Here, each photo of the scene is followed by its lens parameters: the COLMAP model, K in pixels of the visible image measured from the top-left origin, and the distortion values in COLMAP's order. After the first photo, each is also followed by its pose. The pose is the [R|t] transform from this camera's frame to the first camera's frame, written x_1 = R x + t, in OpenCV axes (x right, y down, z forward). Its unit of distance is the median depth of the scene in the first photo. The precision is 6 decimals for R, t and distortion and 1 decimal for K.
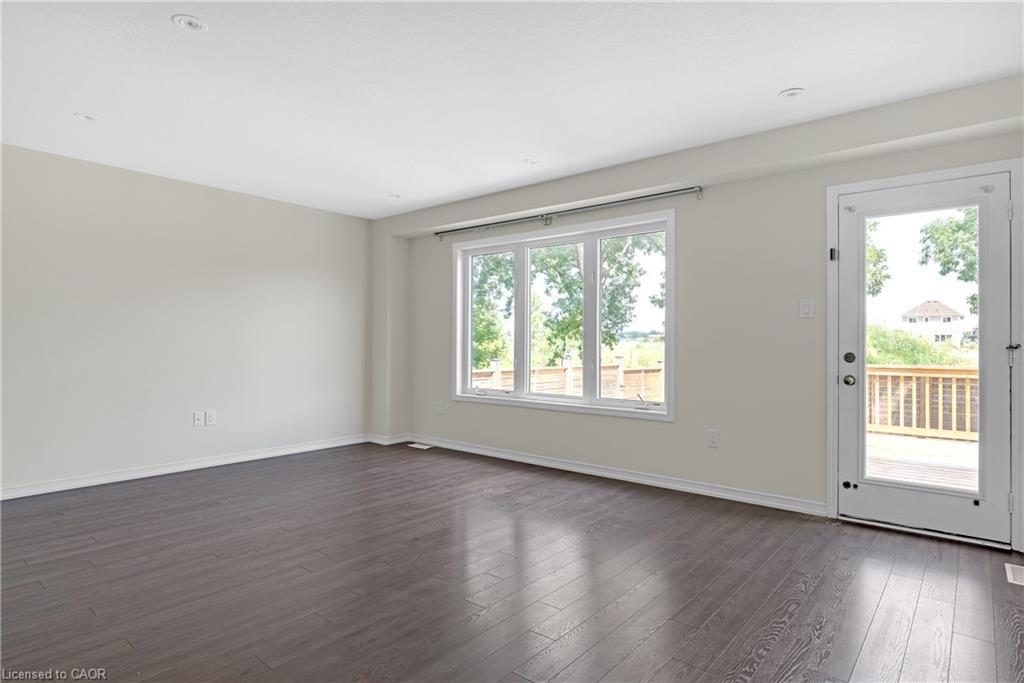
lens RADIAL K [[544.6, 0, 512.0], [0, 544.6, 341.5], [0, 0, 1]] dist [0.001158, 0.000588]
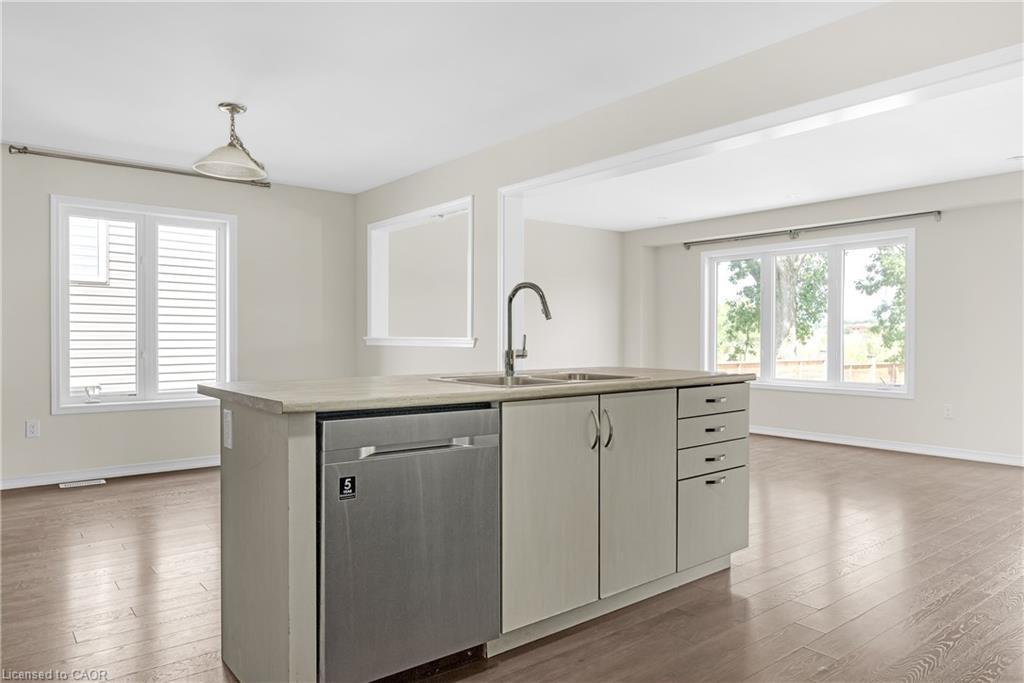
lens RADIAL K [[679.8, 0, 512.0], [0, 679.8, 341.5], [0, 0, 1]] dist [0.006819, 0.002700]
pose [[0.981034, -0.002393, -0.193823, -0.073811], [0.004184, 0.999952, 0.008835, -0.000414], [0.193793, -0.009479, 0.980997, -0.172347]]
